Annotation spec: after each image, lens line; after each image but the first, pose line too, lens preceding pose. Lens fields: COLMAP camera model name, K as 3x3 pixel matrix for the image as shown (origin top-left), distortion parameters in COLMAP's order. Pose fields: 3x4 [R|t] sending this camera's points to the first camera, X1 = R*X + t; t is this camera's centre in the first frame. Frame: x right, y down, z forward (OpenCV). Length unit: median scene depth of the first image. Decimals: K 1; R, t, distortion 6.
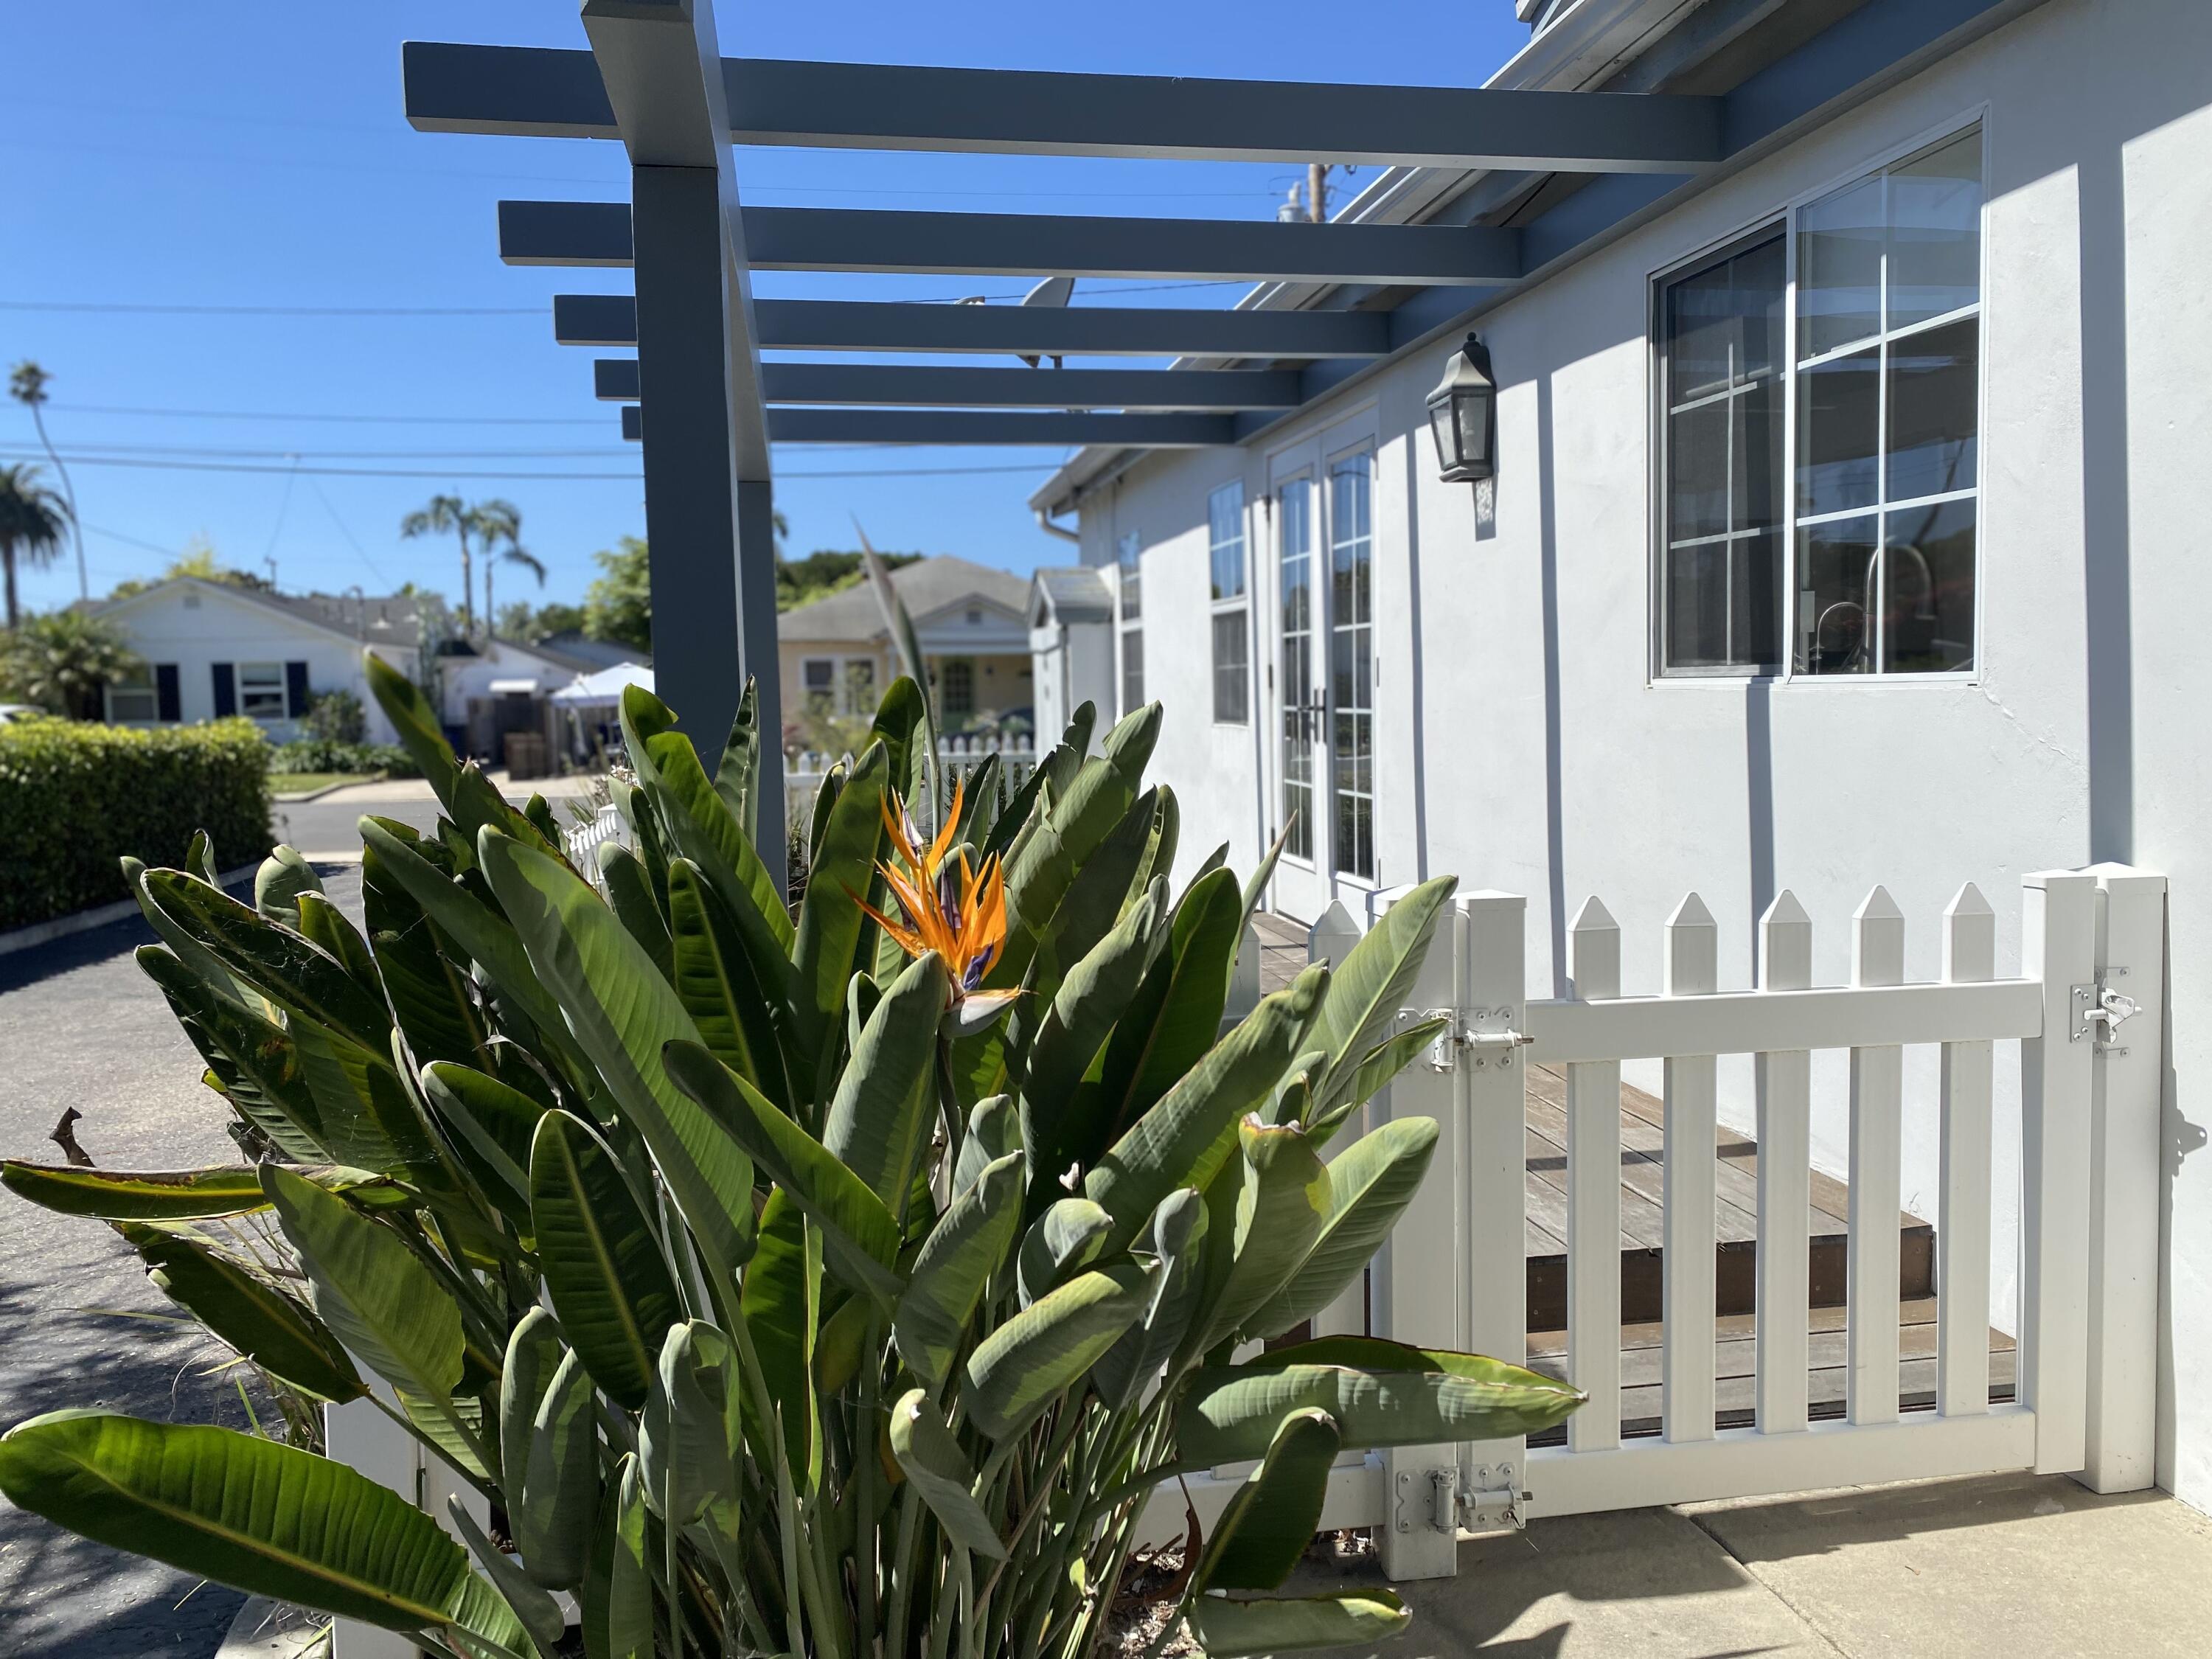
lens RADIAL K [[1667.4, 0, 1107.4], [0, 1667.4, 835.7], [0, 0, 1]] dist [0.057900, -0.070330]
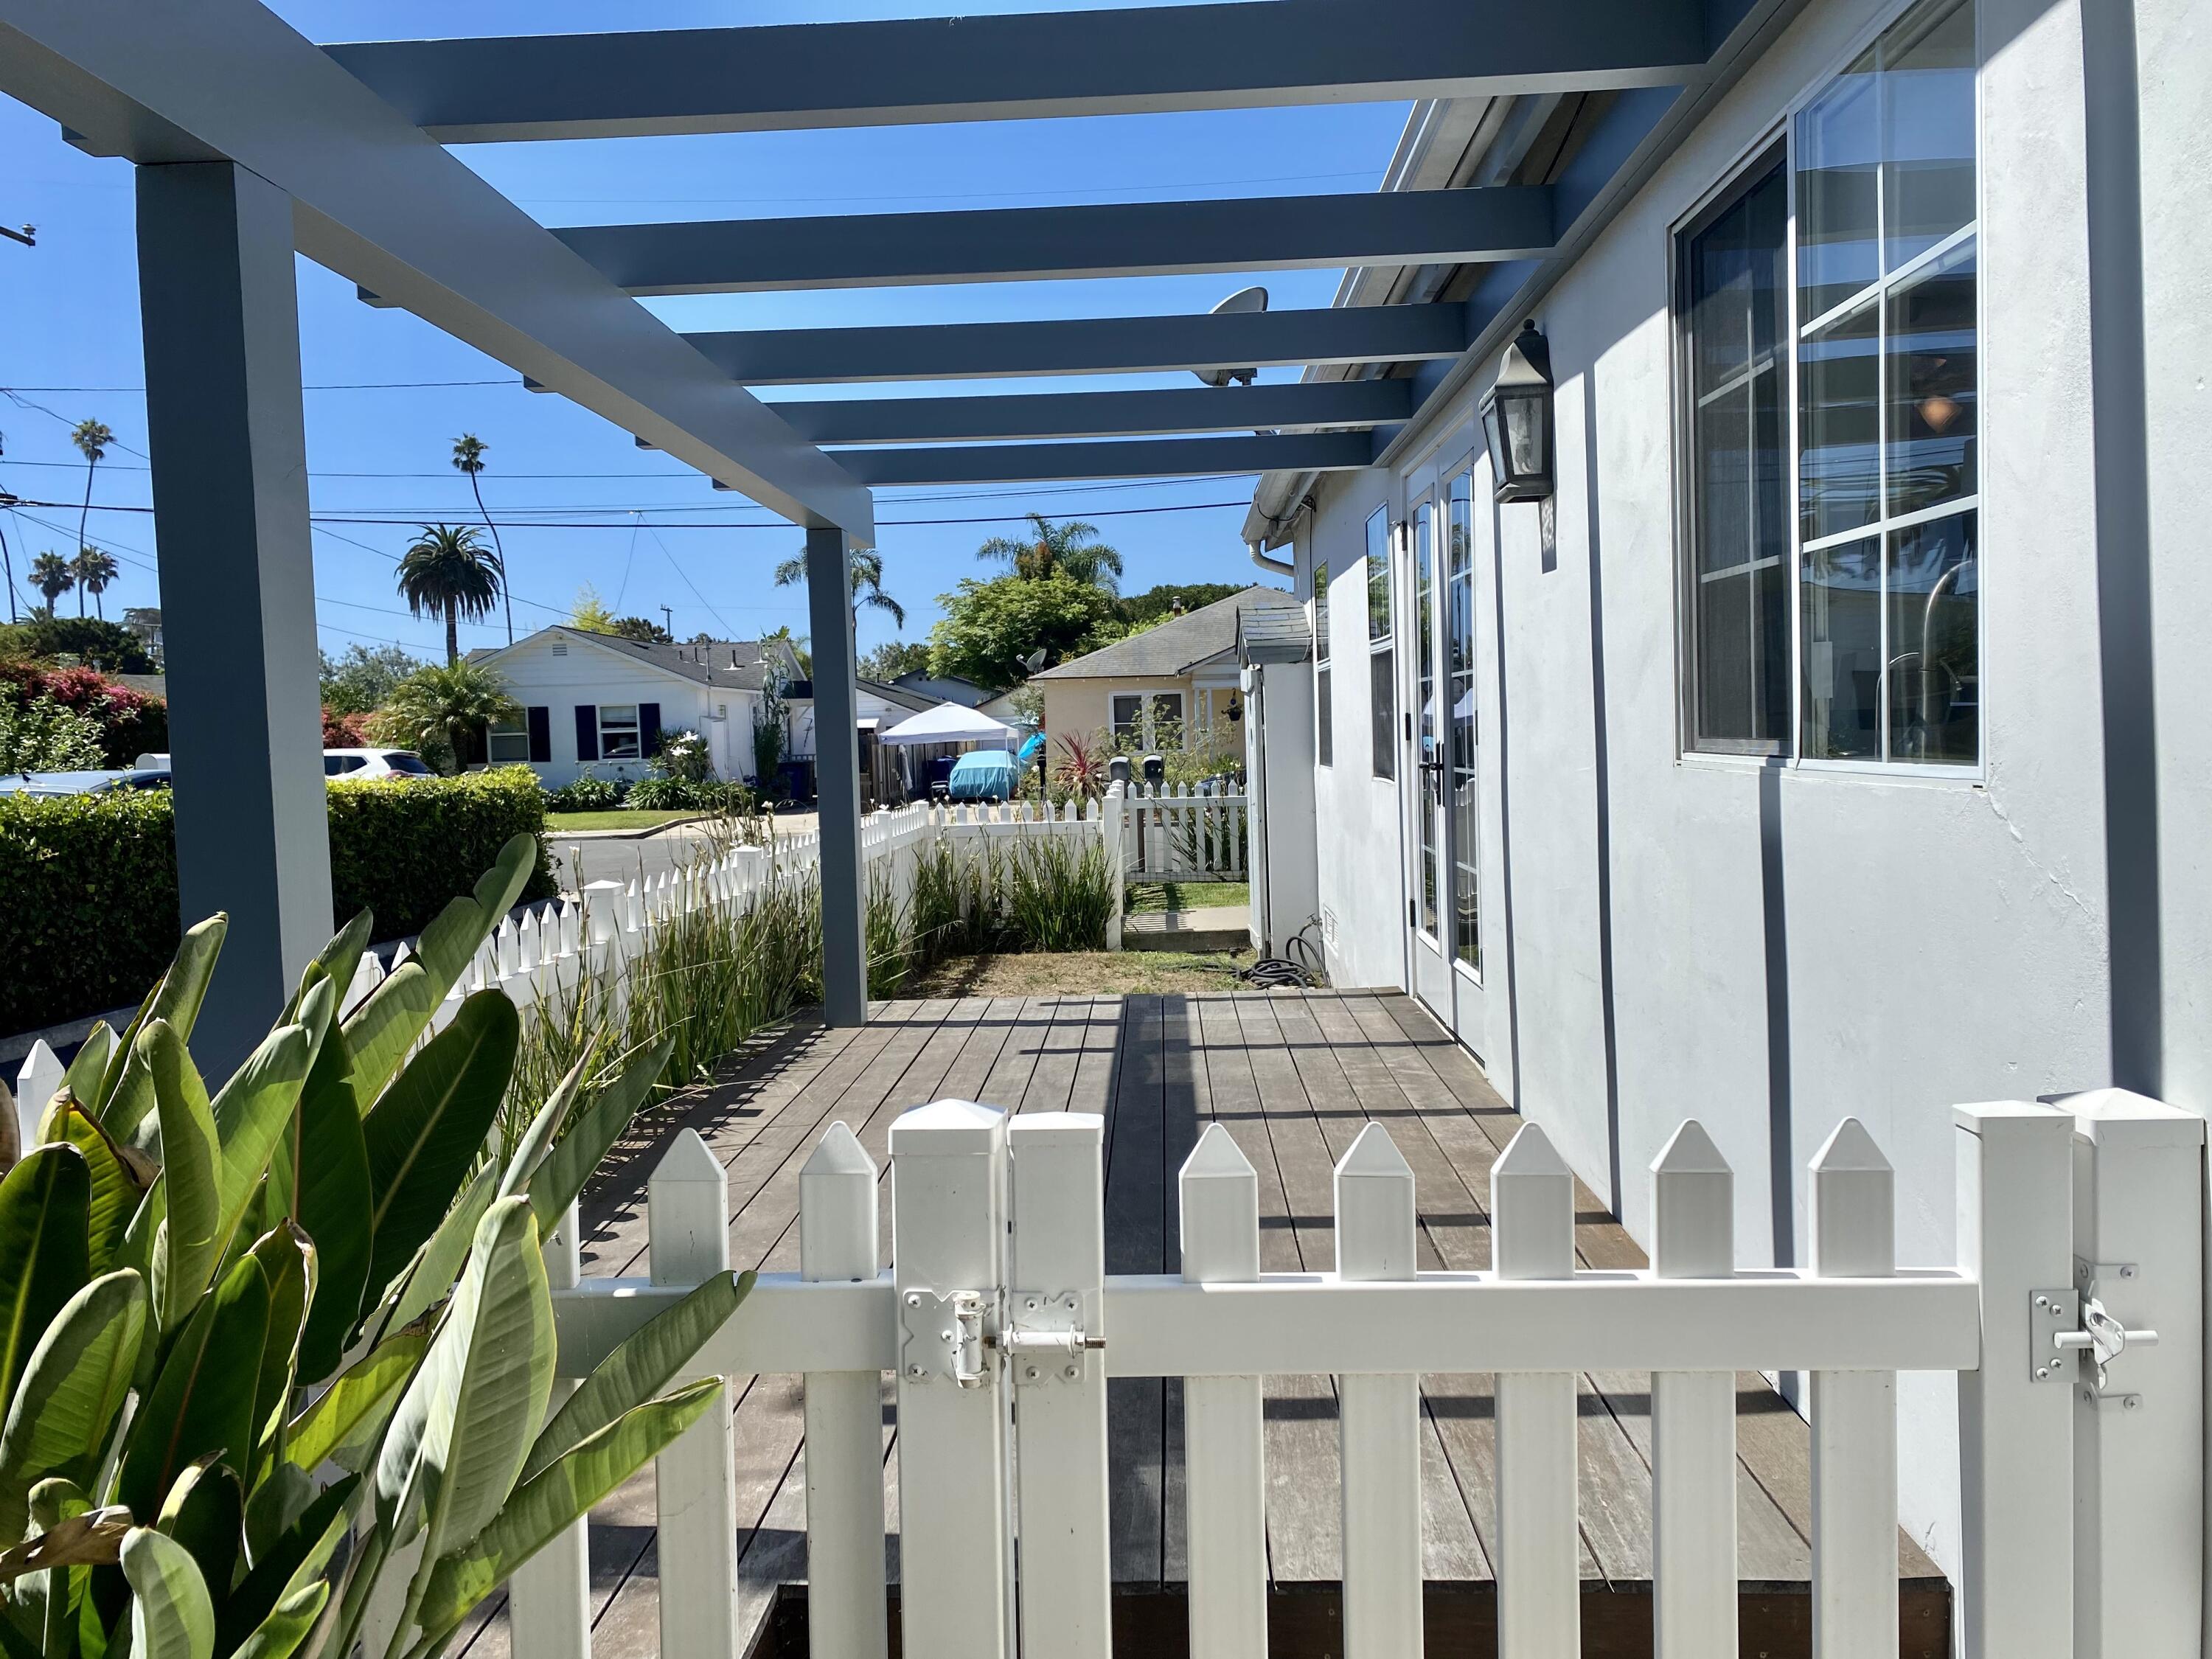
lens RADIAL K [[1667.4, 0, 1114.1], [0, 1667.4, 835.1], [0, 0, 1]] dist [0.057900, -0.070330]
pose [[0.978219, 0.004397, -0.207530, 0.105229], [-0.008101, 0.999823, -0.017004, -0.018615], [0.207418, 0.018315, 0.978081, 0.091034]]
